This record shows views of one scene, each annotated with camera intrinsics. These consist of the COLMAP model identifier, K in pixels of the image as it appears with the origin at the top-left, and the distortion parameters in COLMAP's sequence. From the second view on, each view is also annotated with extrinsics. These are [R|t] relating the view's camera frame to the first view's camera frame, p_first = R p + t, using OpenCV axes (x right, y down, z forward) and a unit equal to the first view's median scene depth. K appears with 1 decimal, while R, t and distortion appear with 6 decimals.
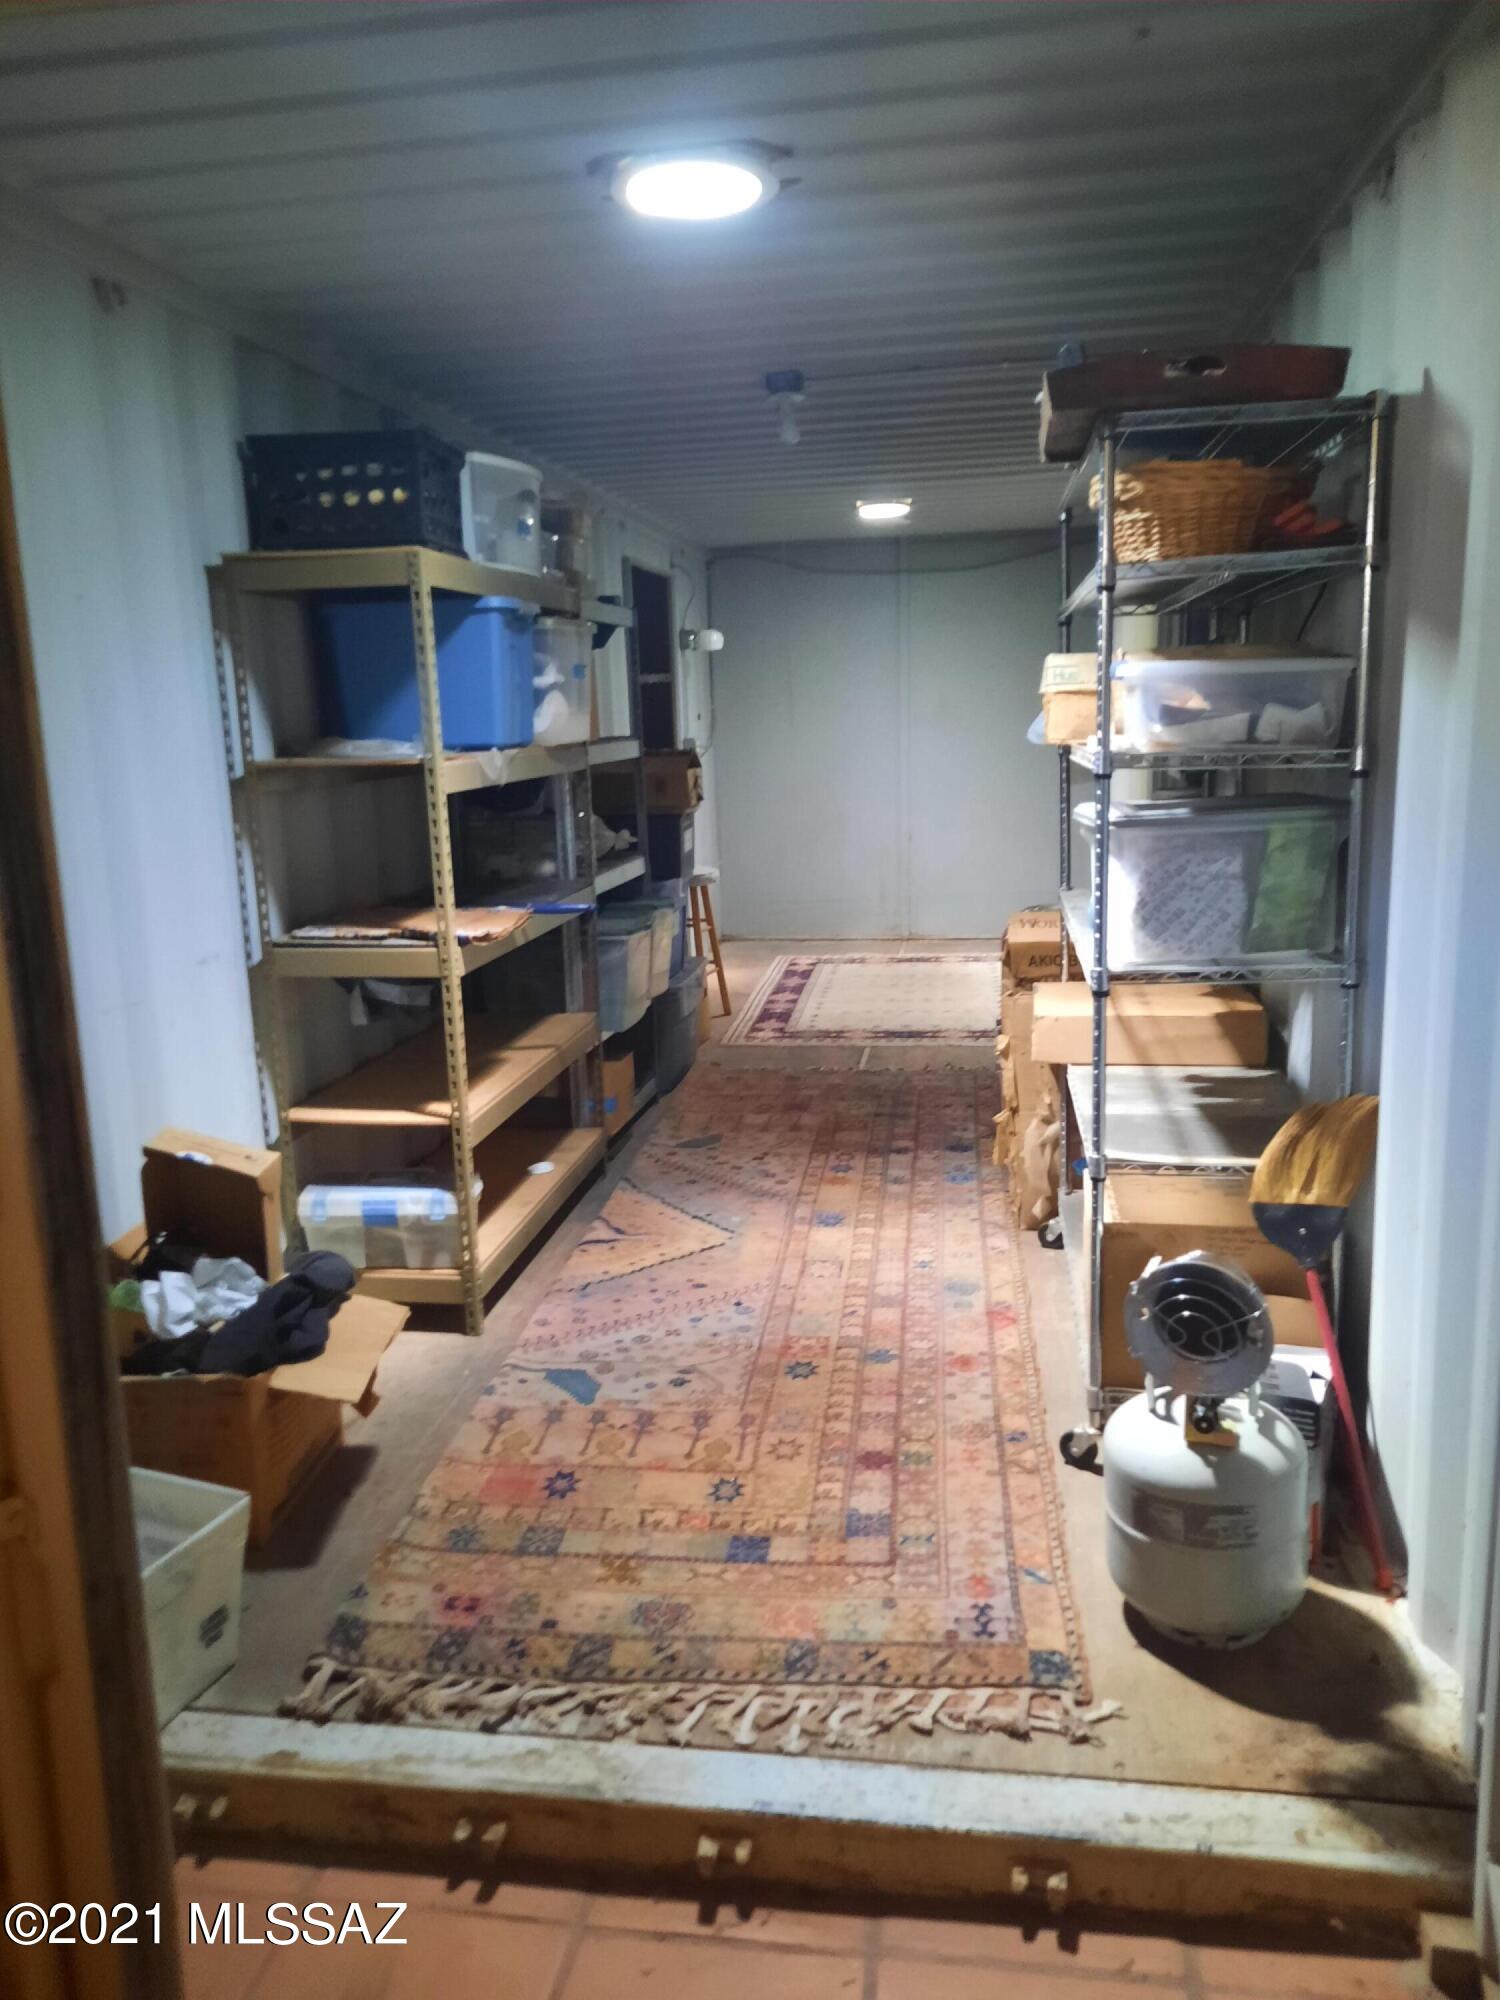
lens RADIAL K [[1448.7, 0, 754.7], [0, 1448.7, 999.1], [0, 0, 1]] dist [0.000672, 0.000231]
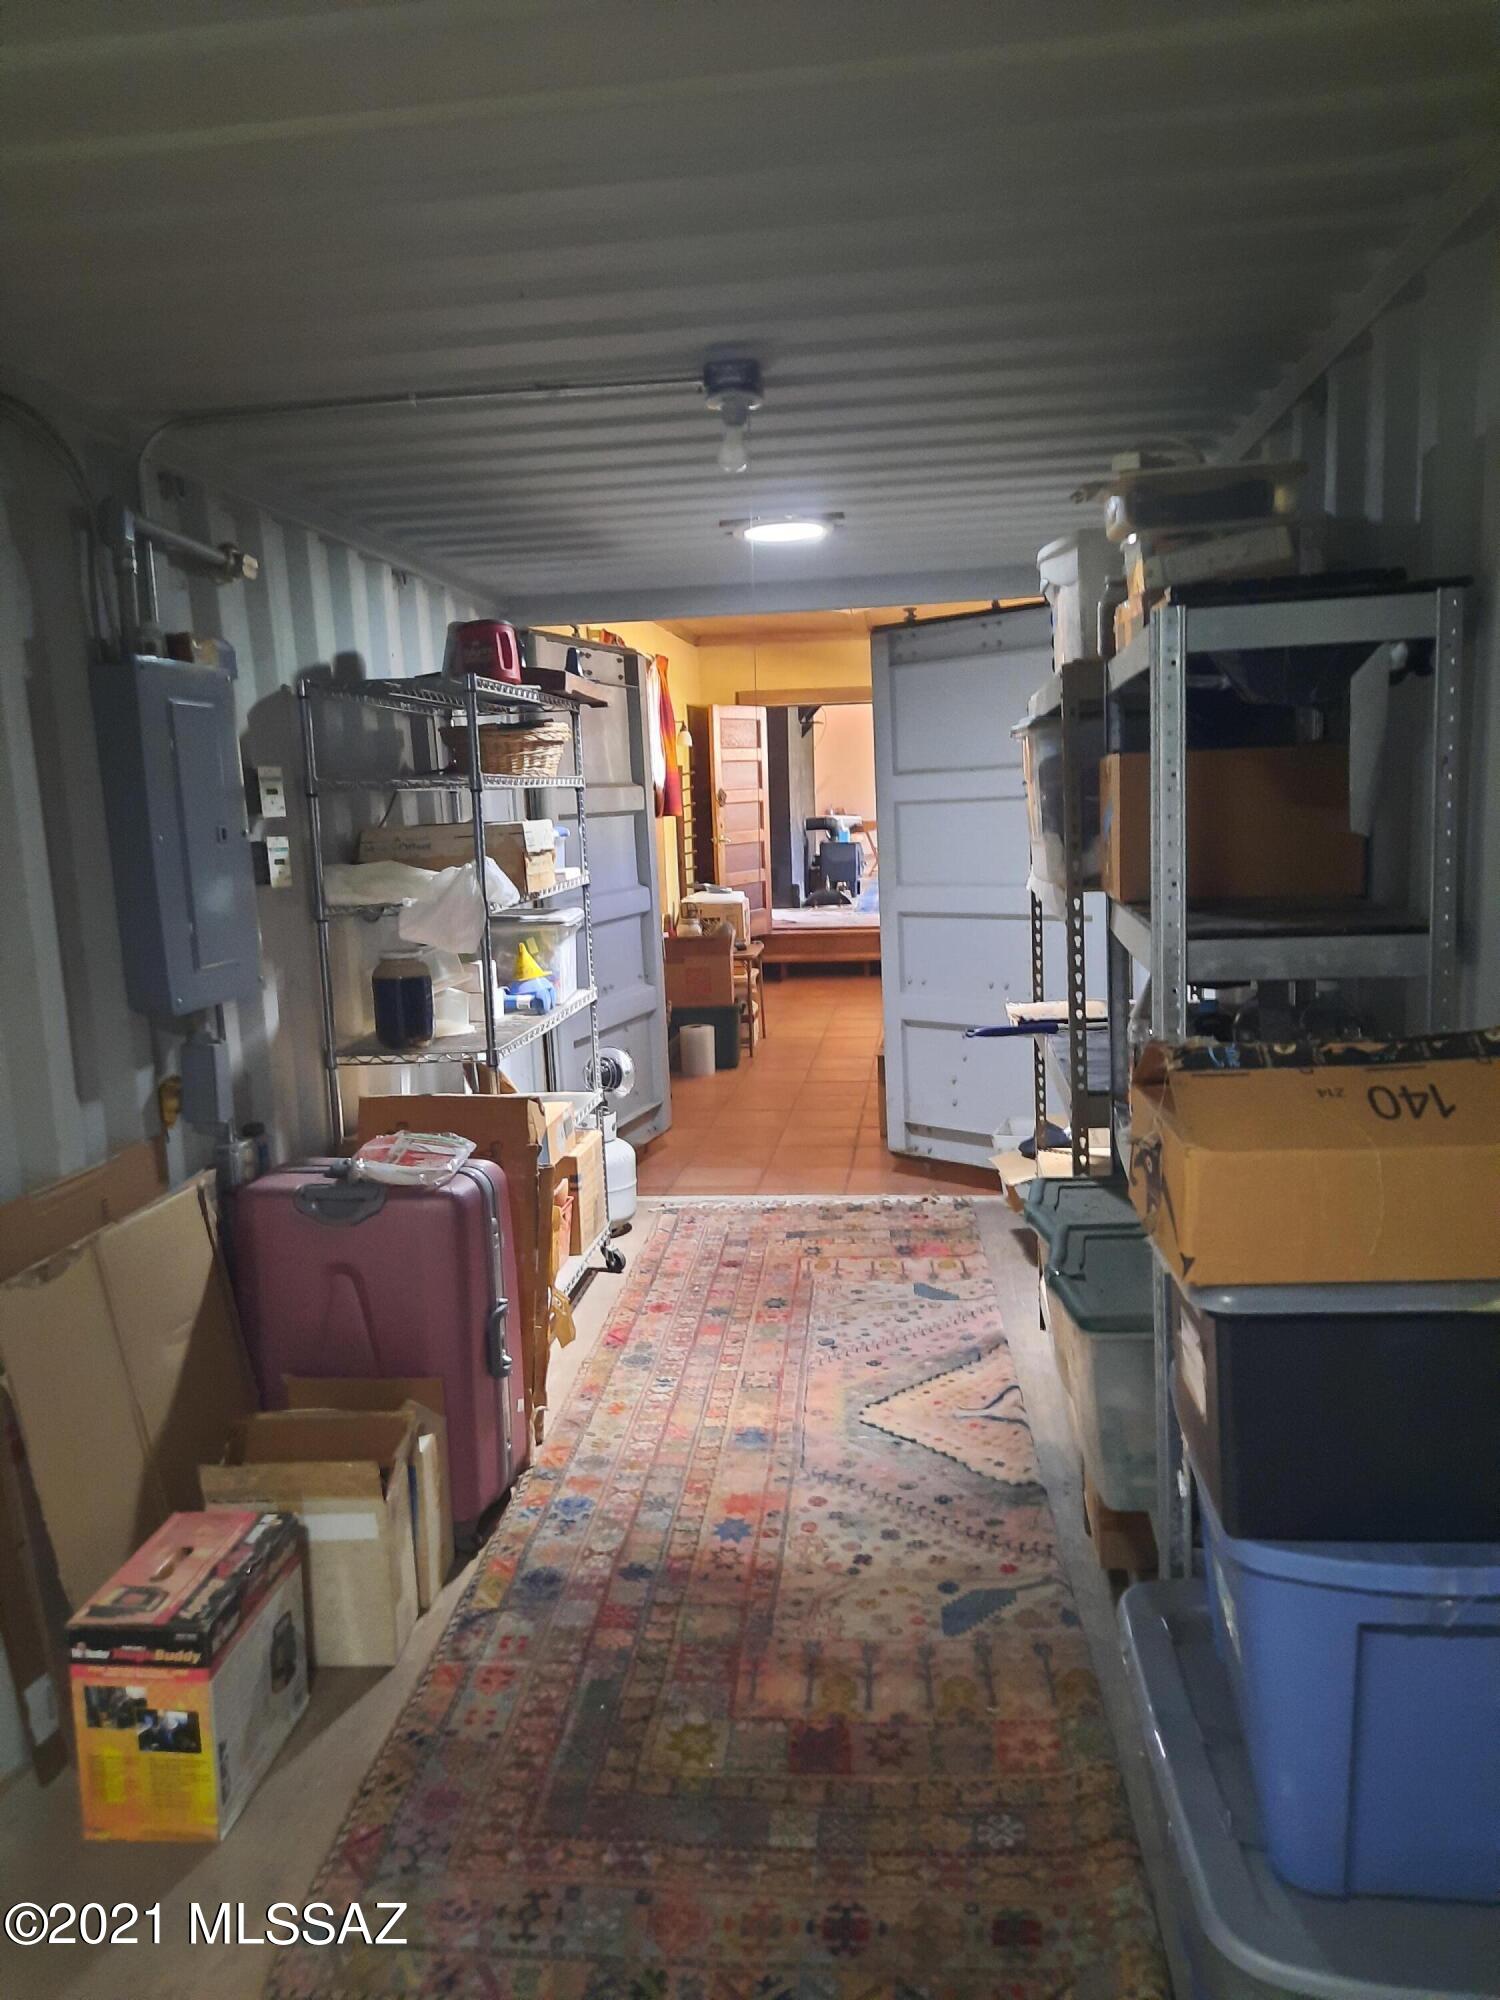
lens RADIAL K [[1448.7, 0, 750.6], [0, 1448.7, 997.7], [0, 0, 1]] dist [0.000672, 0.000231]
pose [[-0.996429, 0.079066, -0.029627, 0.072387], [0.064942, 0.941911, 0.329525, -0.474579], [0.053960, 0.326424, -0.943682, 2.161682]]
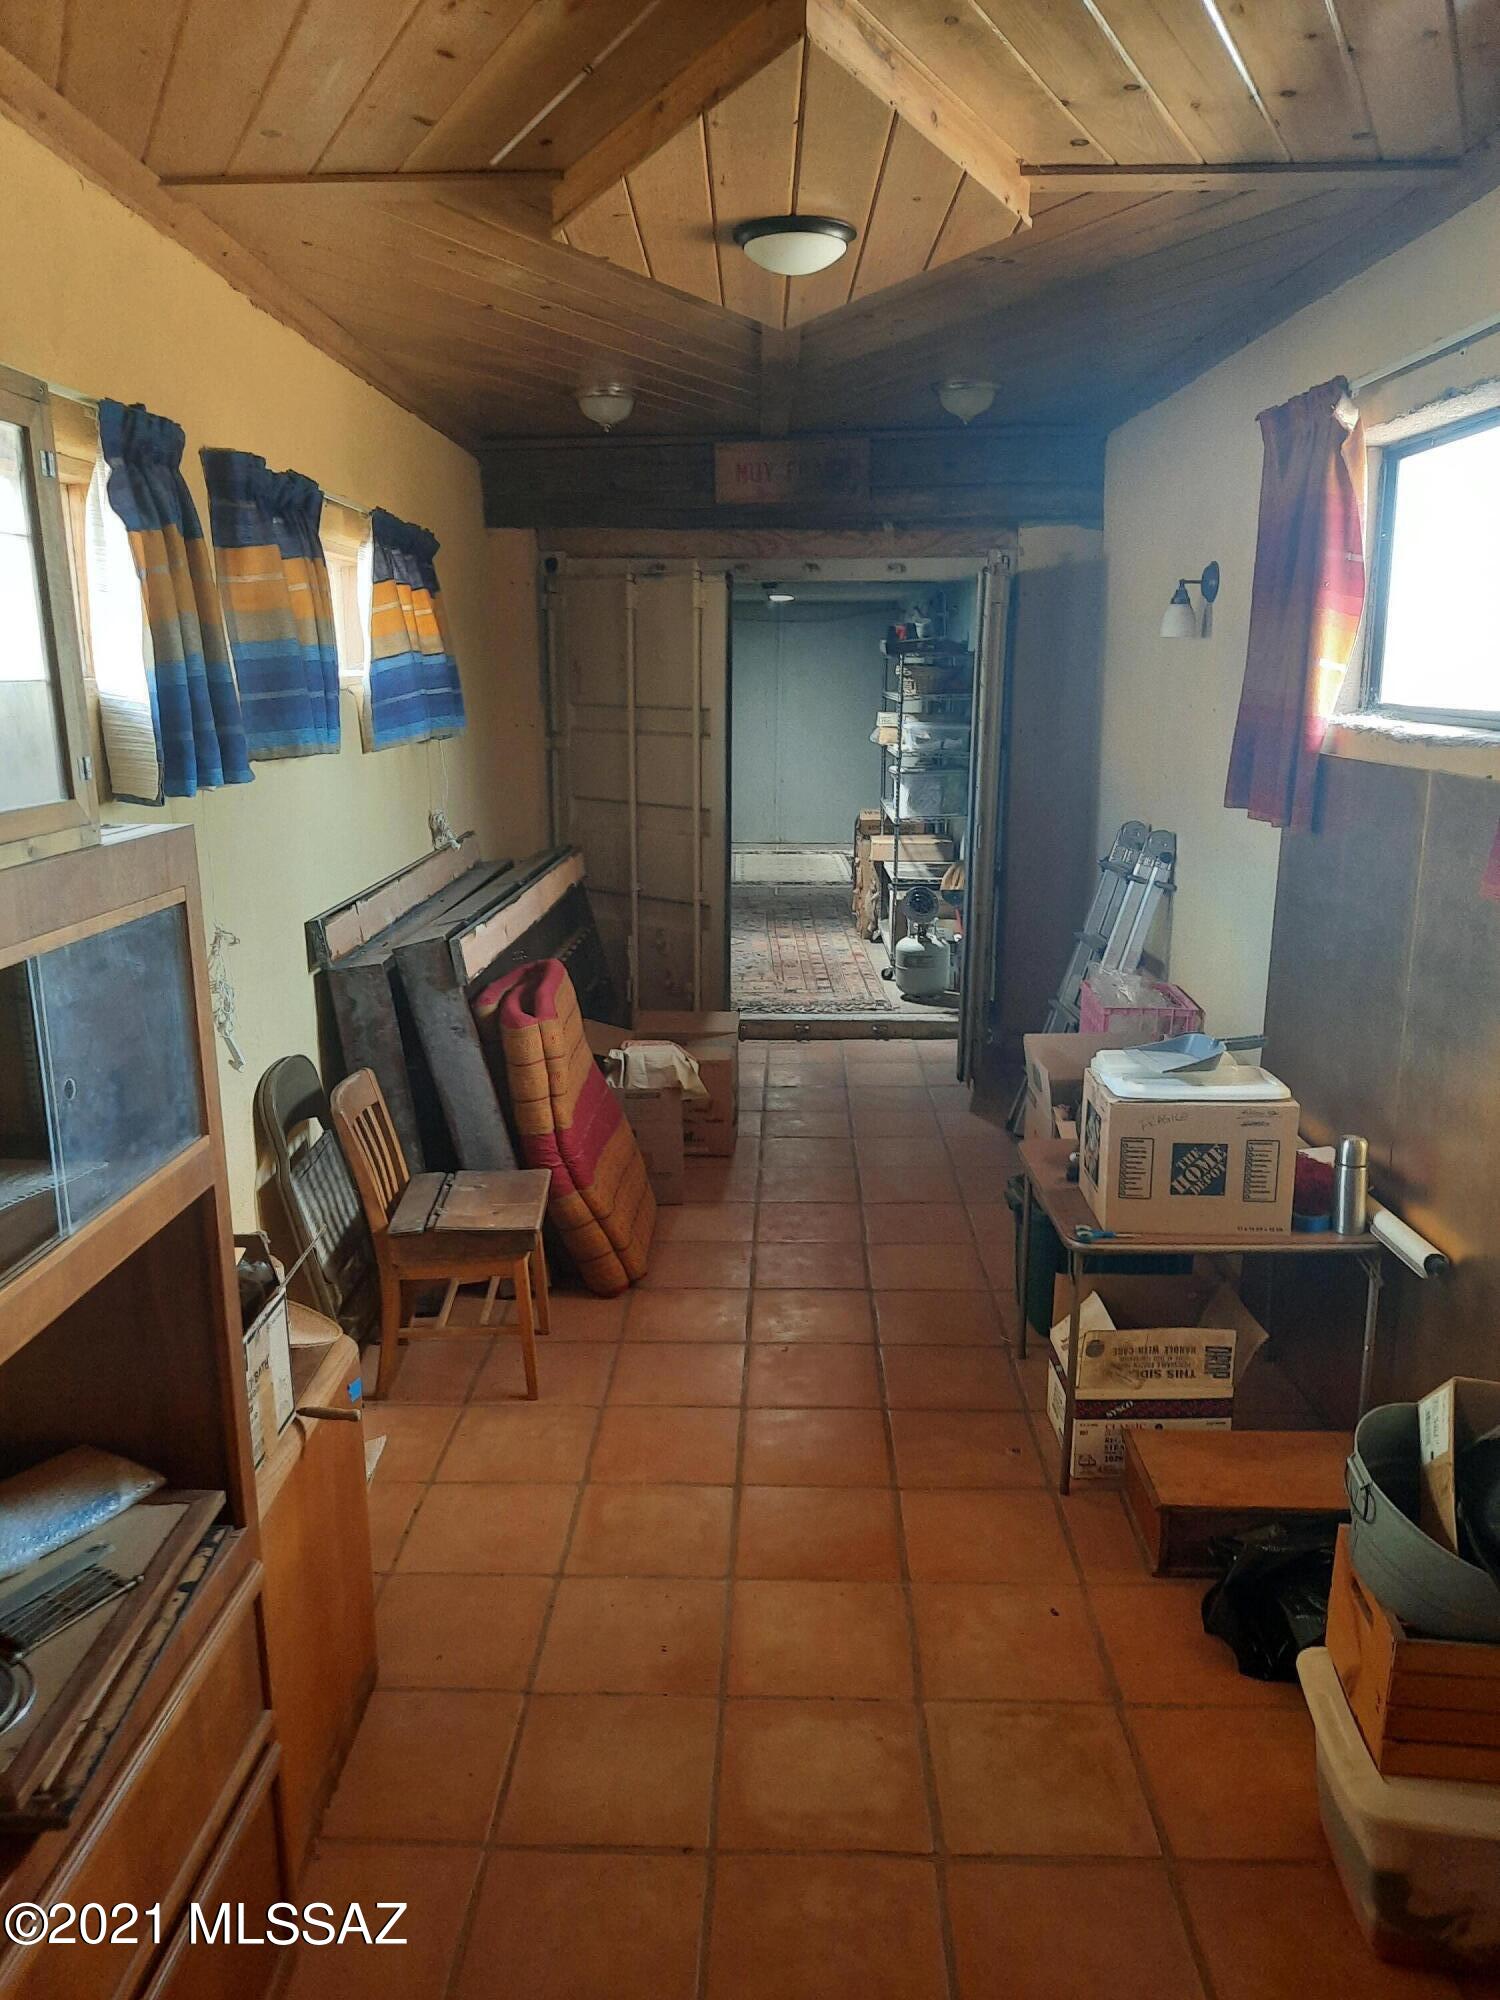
lens RADIAL K [[1448.7, 0, 746.4], [0, 1448.7, 1000.2], [0, 0, 1]] dist [0.000672, 0.000231]
pose [[0.990472, 0.010757, 0.137290, -0.428774], [-0.014870, 0.999470, 0.028966, 0.239152], [-0.136906, -0.030732, 0.990107, -1.742445]]
